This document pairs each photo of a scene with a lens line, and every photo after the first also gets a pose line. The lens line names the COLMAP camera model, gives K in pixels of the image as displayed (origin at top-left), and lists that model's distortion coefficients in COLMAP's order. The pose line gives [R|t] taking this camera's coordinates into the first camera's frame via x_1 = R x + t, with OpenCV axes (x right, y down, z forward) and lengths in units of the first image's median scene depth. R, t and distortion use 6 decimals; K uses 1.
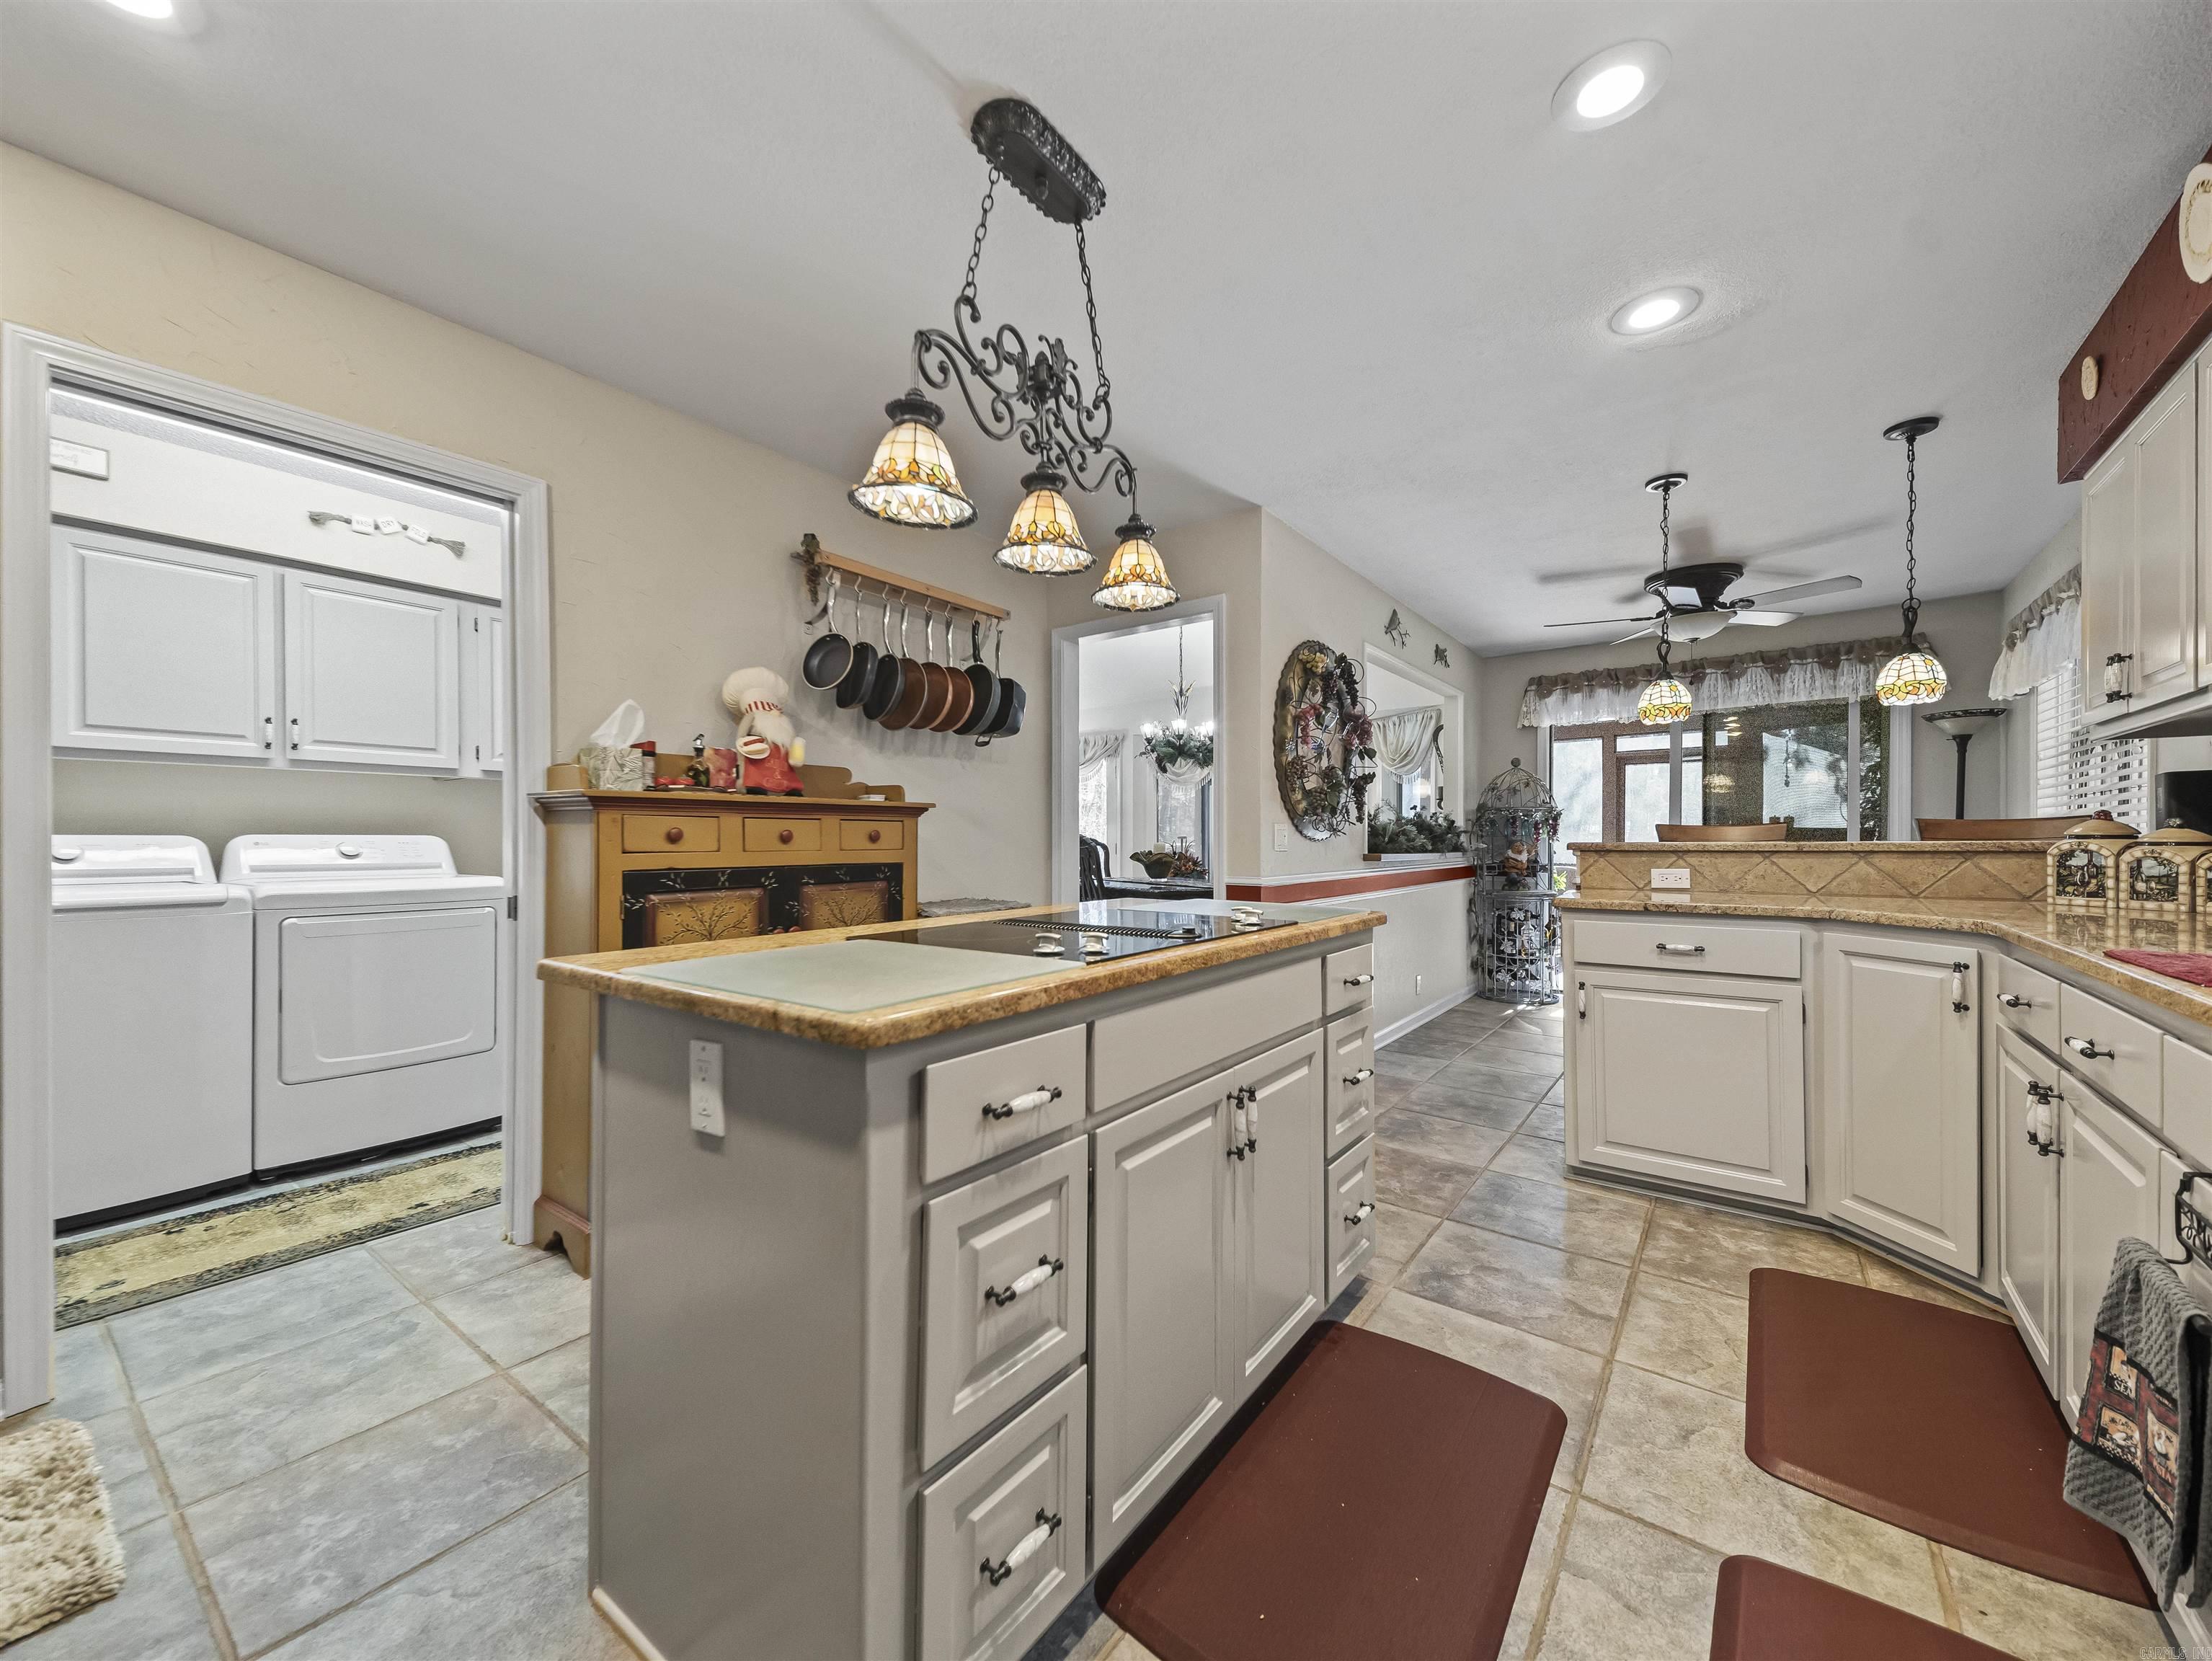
lens RADIAL K [[852.5, 0, 1115.0], [0, 852.5, 843.8], [0, 0, 1]] dist [0.061738, -0.025052]
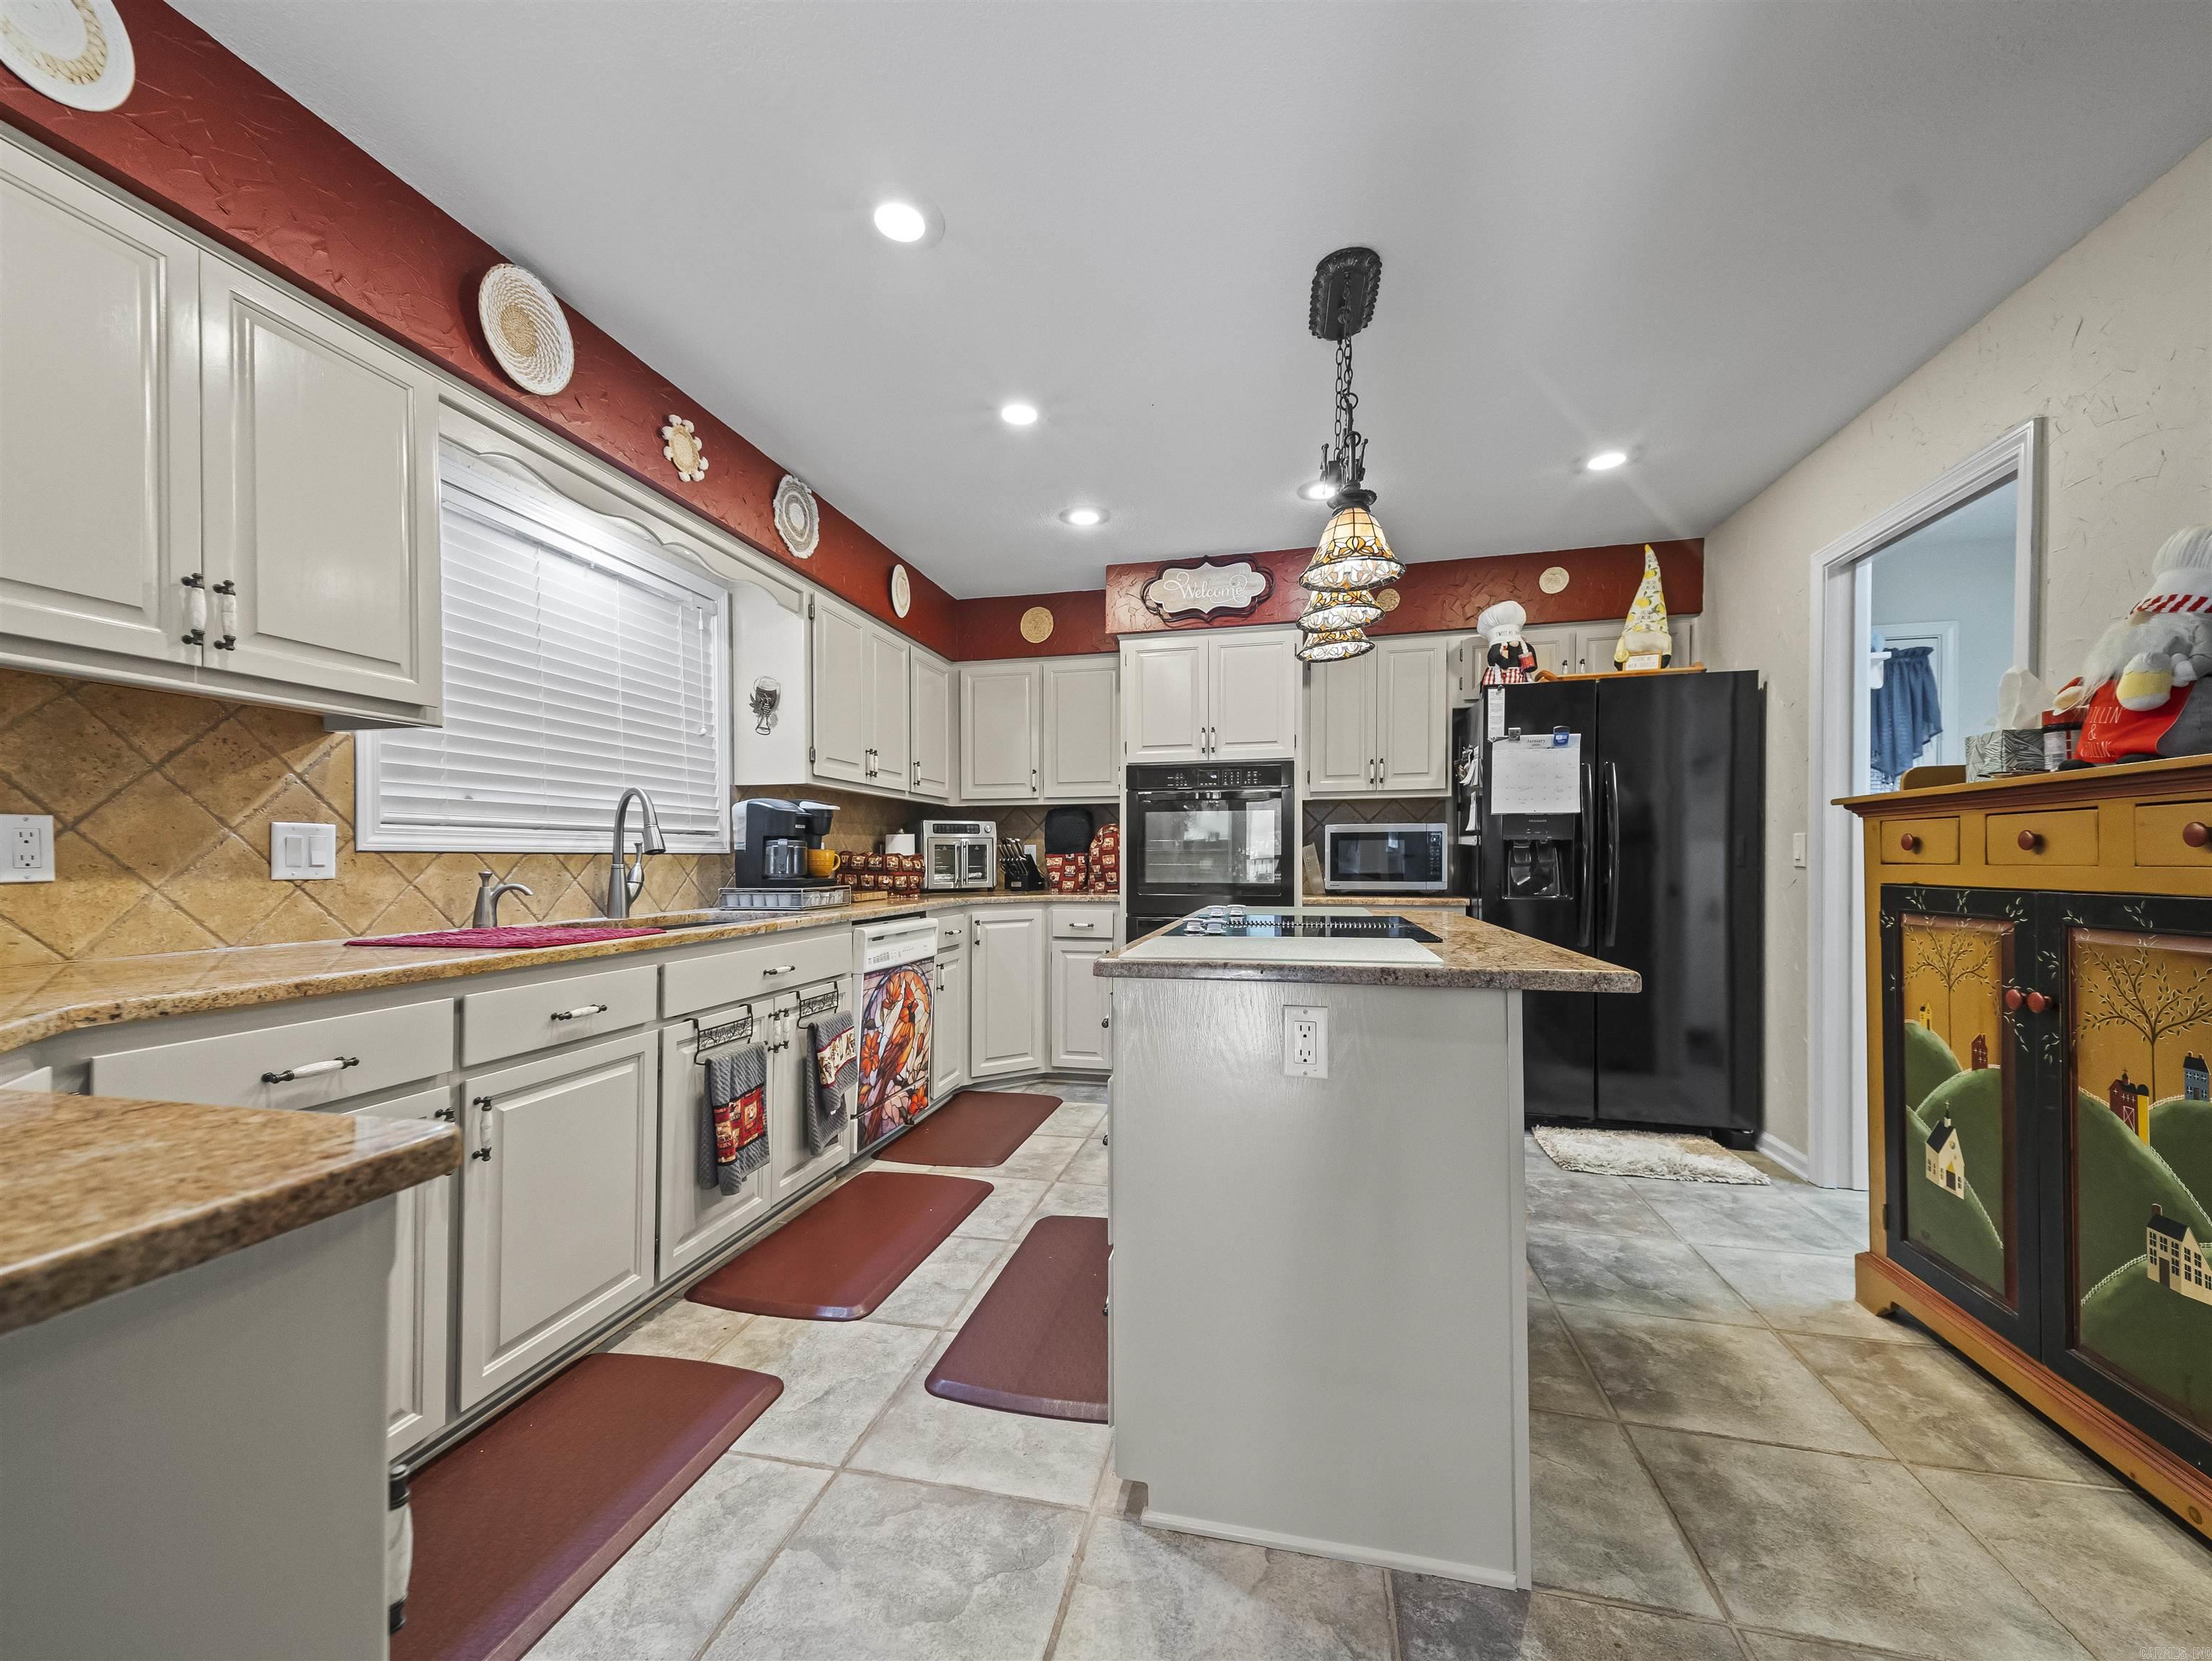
lens RADIAL K [[867.6, 0, 1102.3], [0, 867.6, 876.0], [0, 0, 1]] dist [0.046244, -0.015033]
pose [[-0.916350, 0.013555, -0.400148, 0.544461], [0.004384, 0.999707, 0.023824, -0.002605], [0.400353, 0.020077, -0.916141, 1.528255]]
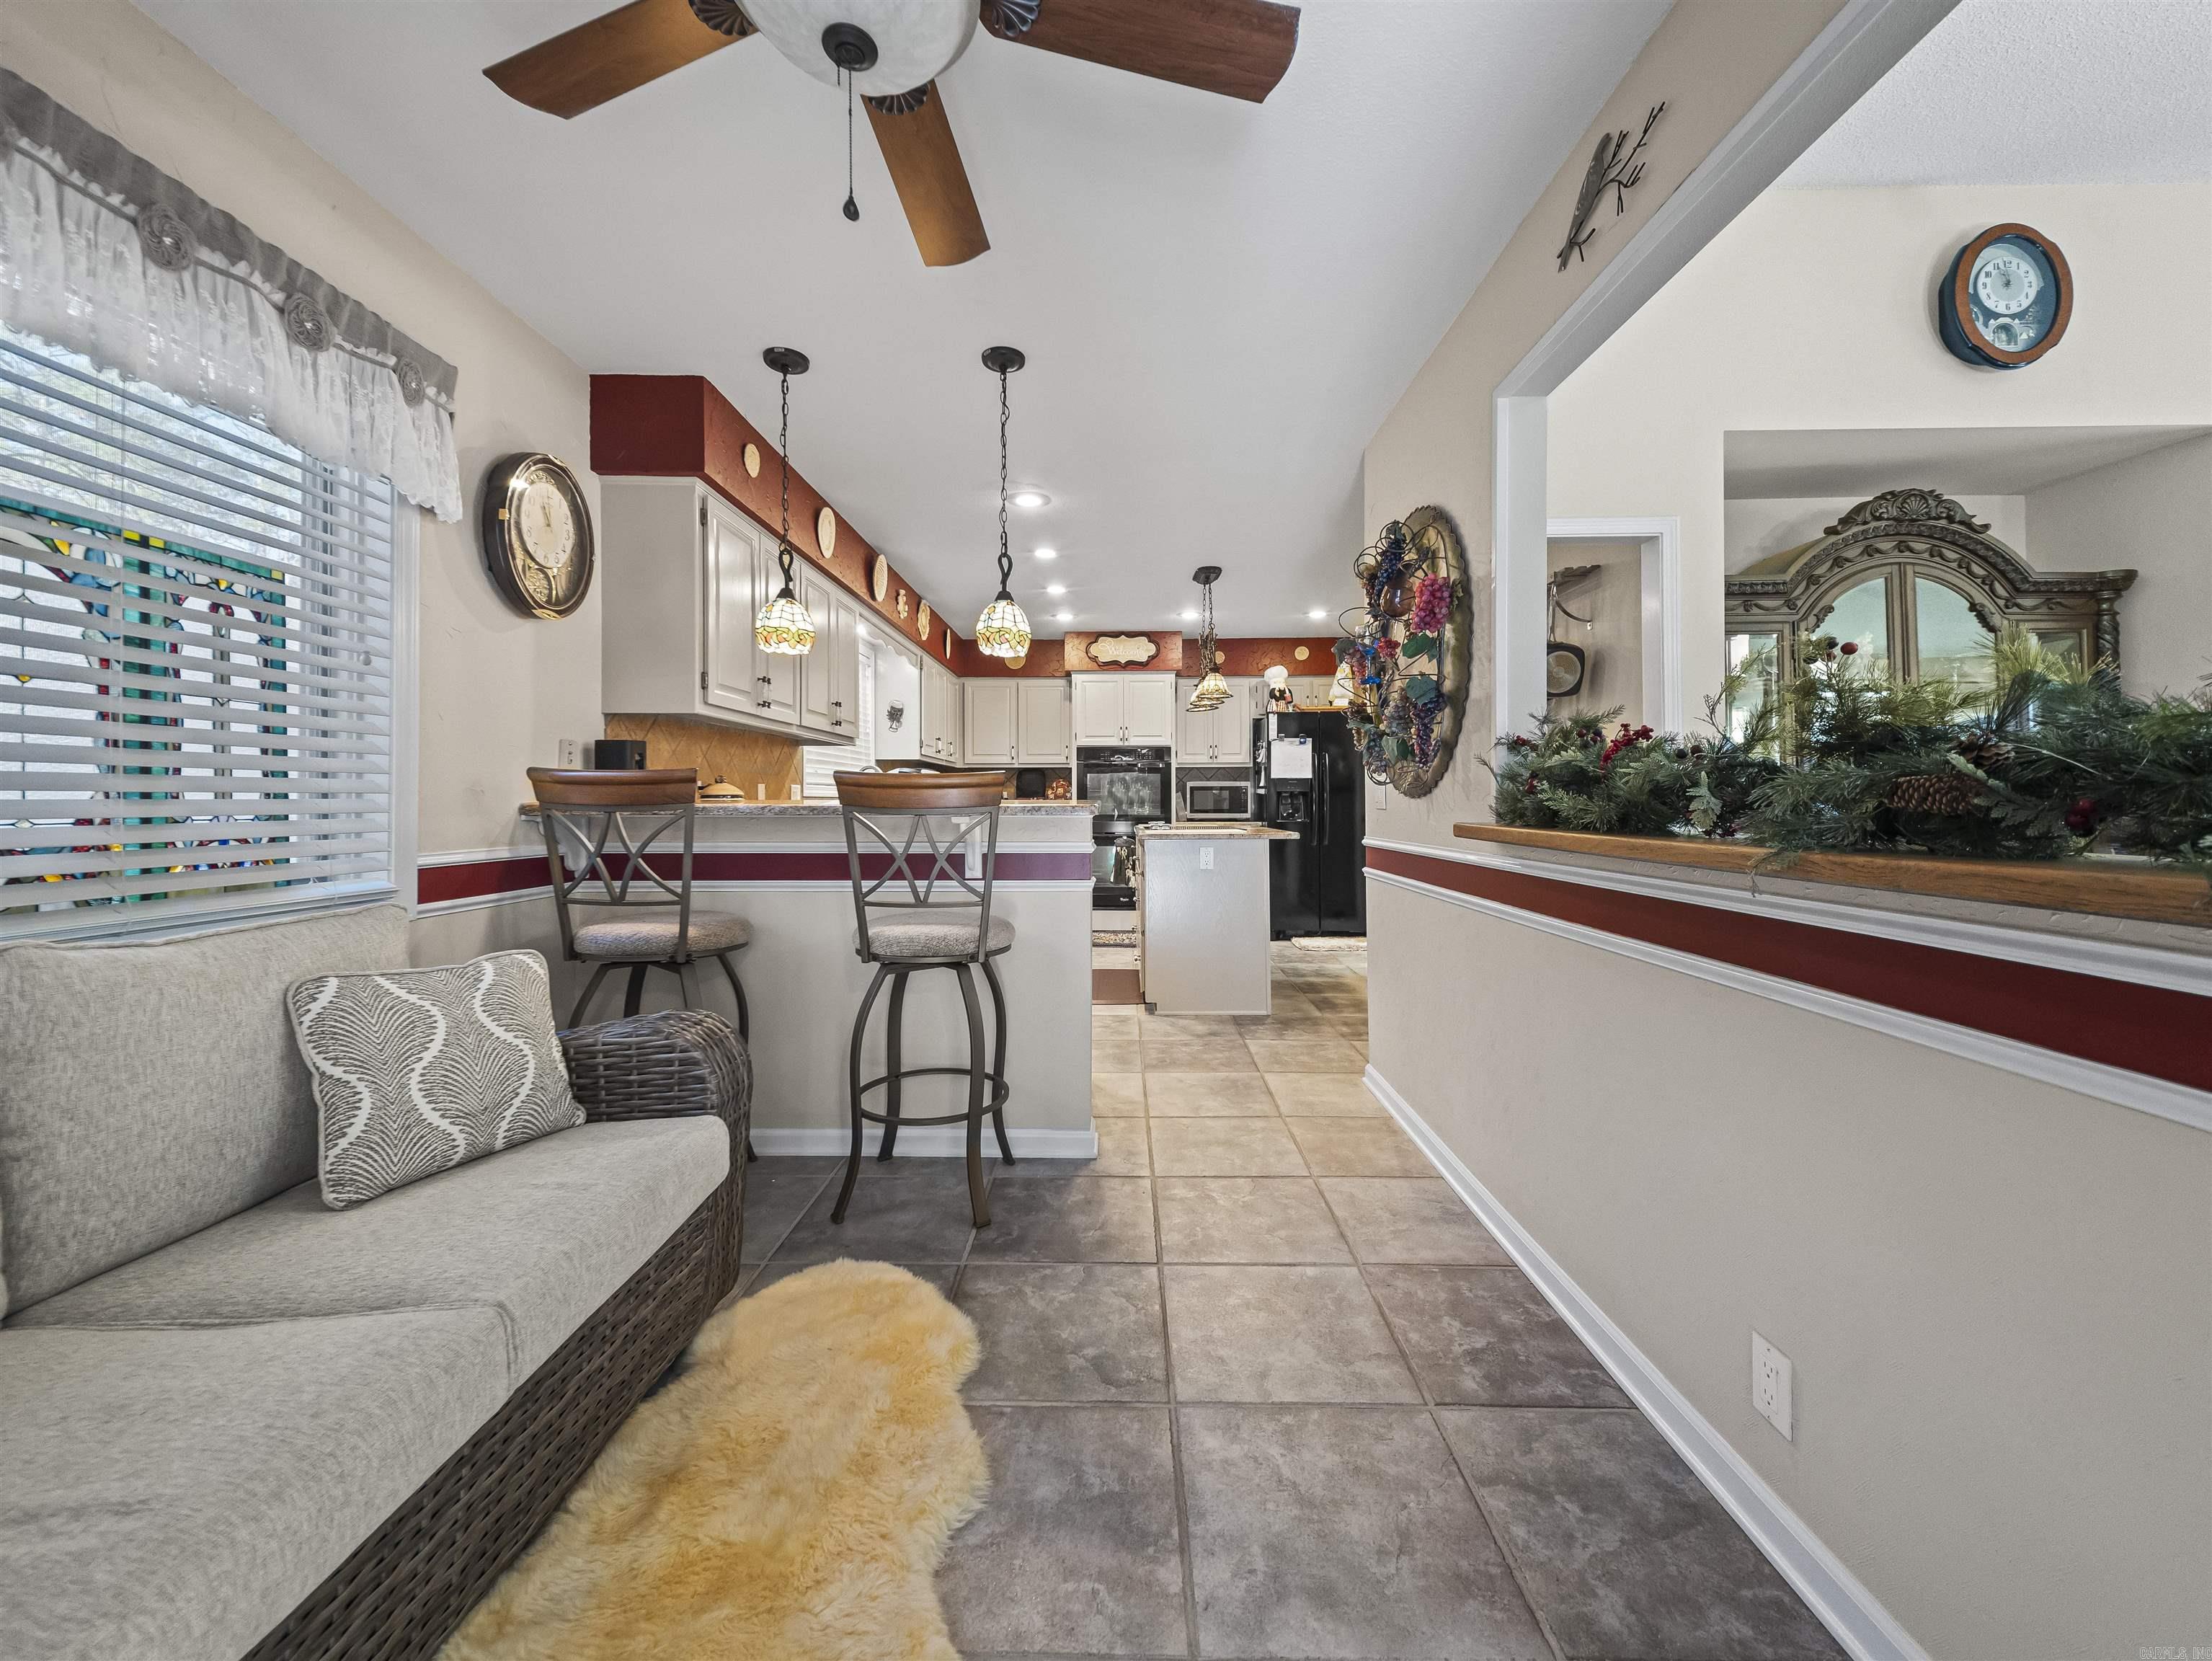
lens RADIAL K [[861.3, 0, 1118.2], [0, 861.3, 800.3], [0, 0, 1]] dist [-0.000859, -0.000024]
pose [[-0.807054, 0.003579, -0.590467, 1.463015], [0.002056, 0.999993, 0.003252, -0.005797], [0.590474, 0.001410, -0.807055, 2.458562]]
